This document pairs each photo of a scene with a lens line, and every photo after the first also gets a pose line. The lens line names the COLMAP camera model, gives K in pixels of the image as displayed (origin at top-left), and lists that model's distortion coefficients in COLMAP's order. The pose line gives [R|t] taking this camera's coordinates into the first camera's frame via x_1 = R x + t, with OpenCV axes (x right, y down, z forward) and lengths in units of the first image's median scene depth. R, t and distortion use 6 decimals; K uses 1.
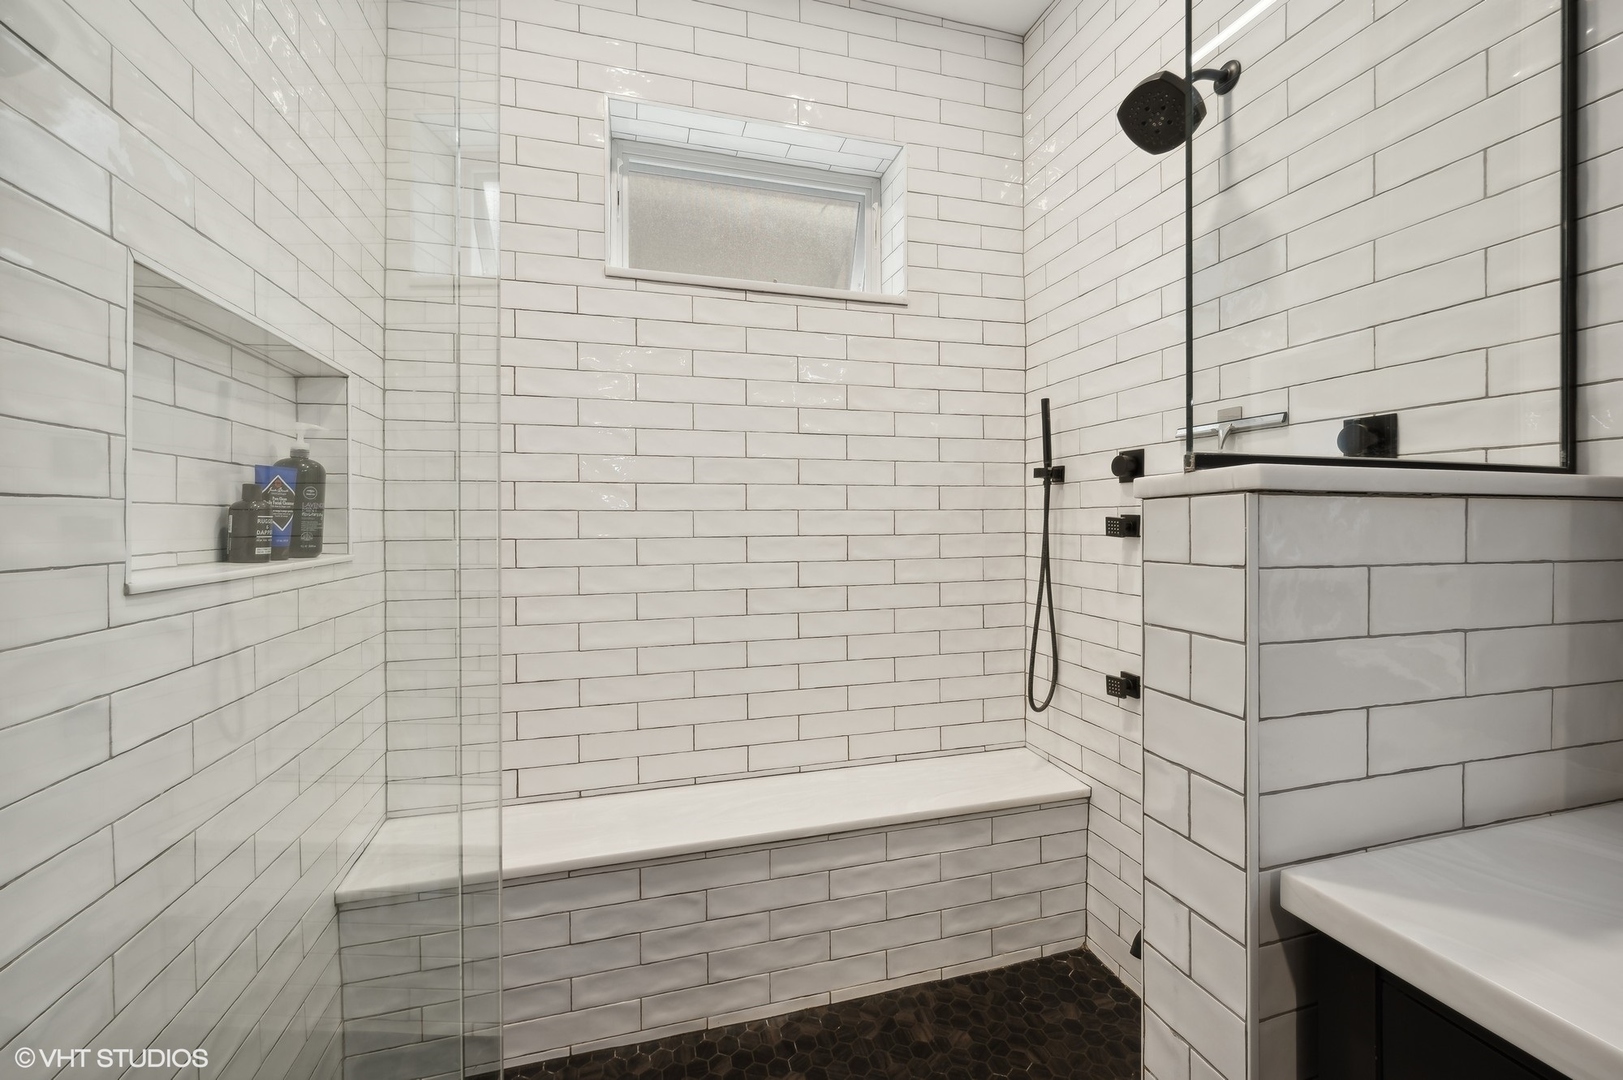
lens RADIAL K [[652.2, 0, 811.5], [0, 652.2, 540.0], [0, 0, 1]] dist [0.001569, 0.000176]
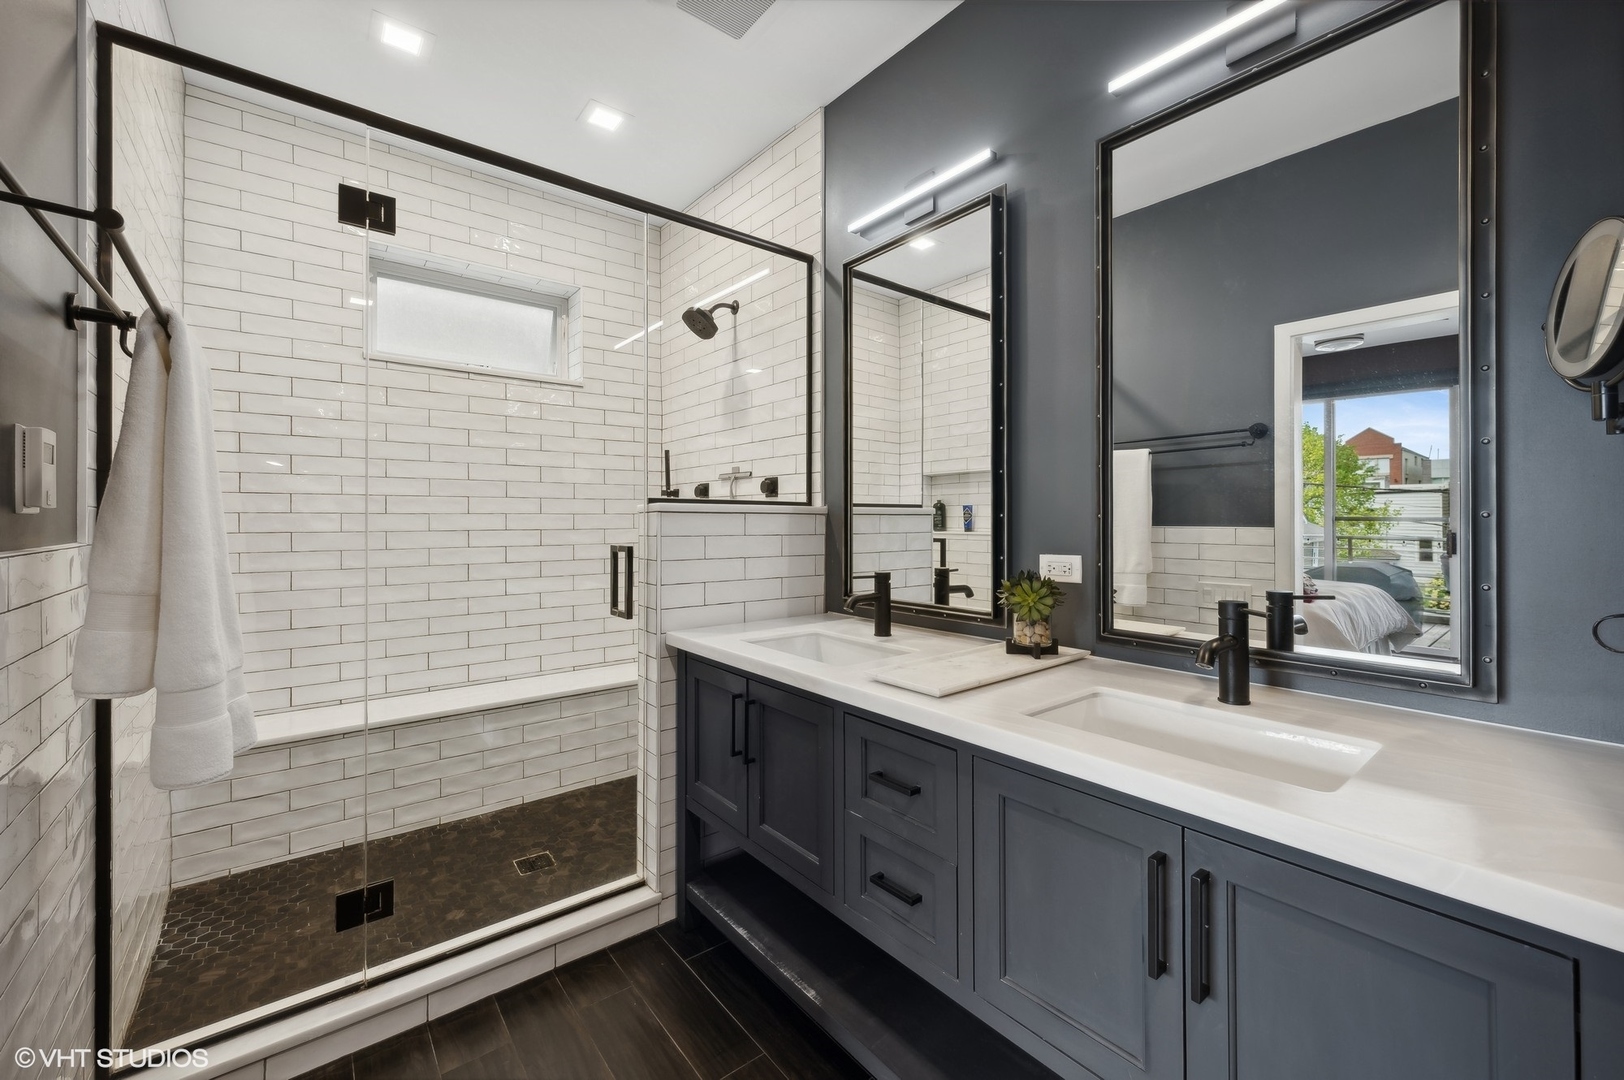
lens RADIAL K [[649.8, 0, 828.4], [0, 649.8, 519.6], [0, 0, 1]] dist [0.012337, 0.000187]
pose [[0.915424, 0.002731, 0.402481, 0.072081], [0.009491, 0.999552, -0.028368, 0.024797], [-0.402379, 0.029789, 0.914988, -0.920846]]
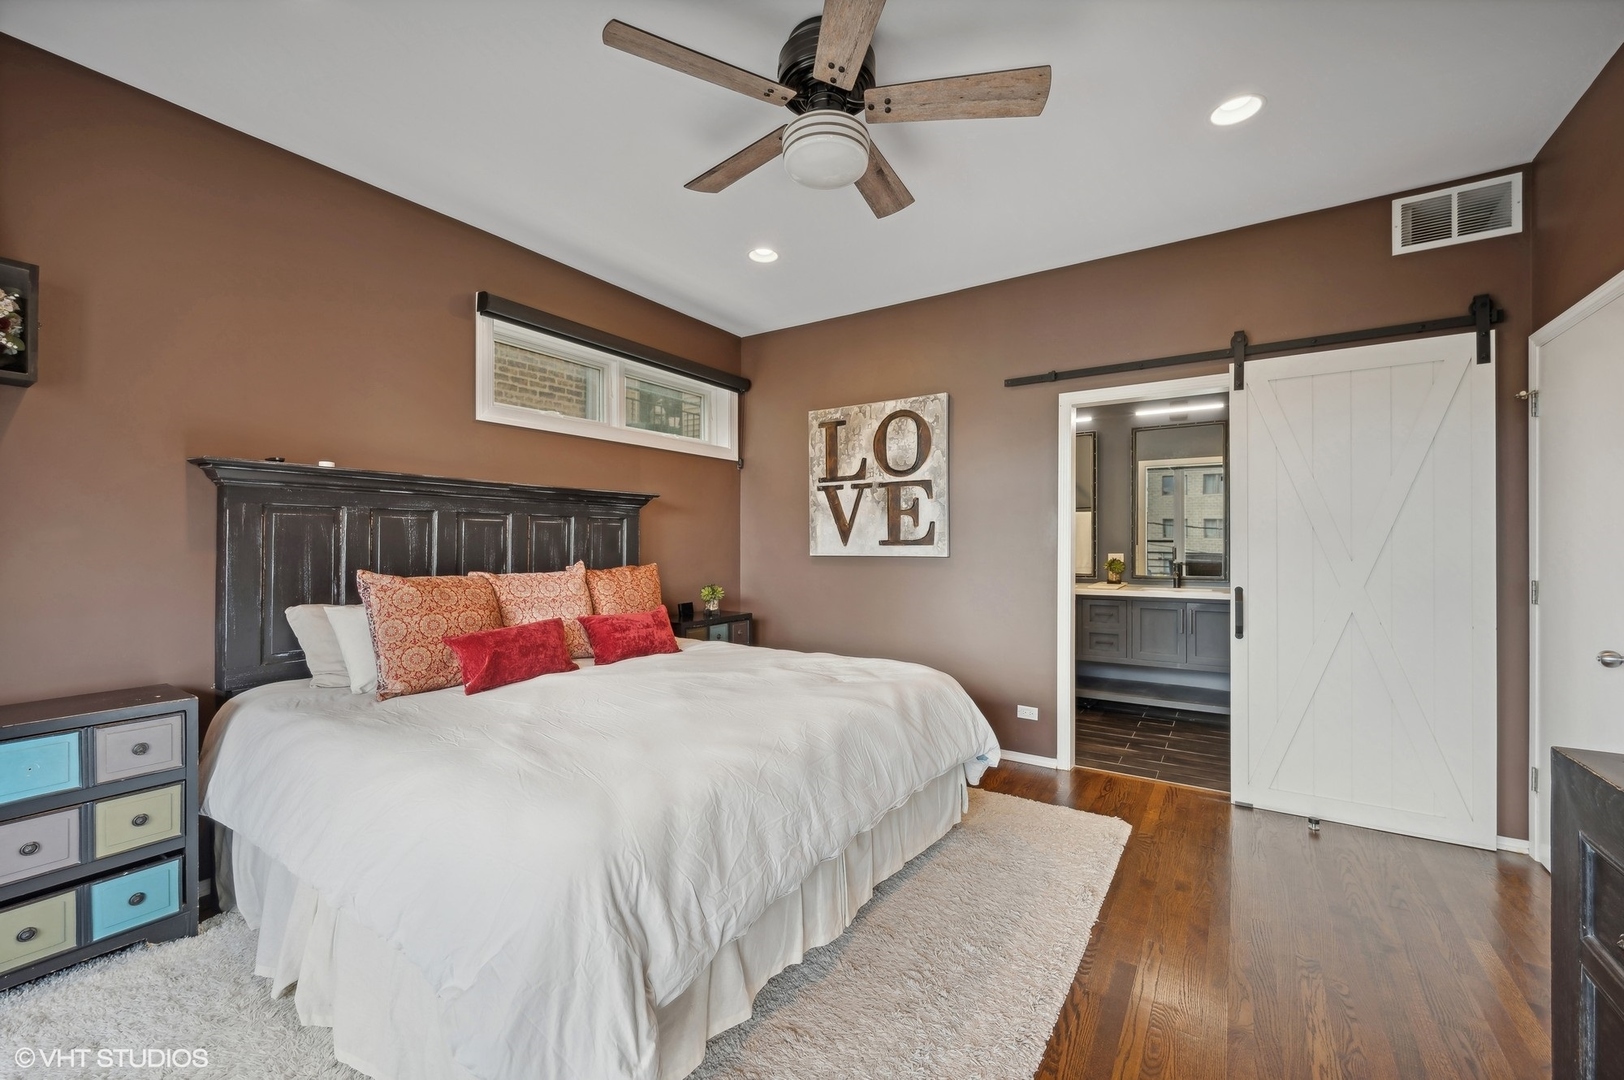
lens RADIAL K [[652.6, 0, 812.0], [0, 652.6, 540.0], [0, 0, 1]] dist [0.001569, 0.000176]
pose [[0.757879, 0.005400, 0.652373, -2.672235], [0.015991, 0.999512, -0.026851, 0.052433], [-0.652199, 0.030782, 0.757423, -1.660662]]
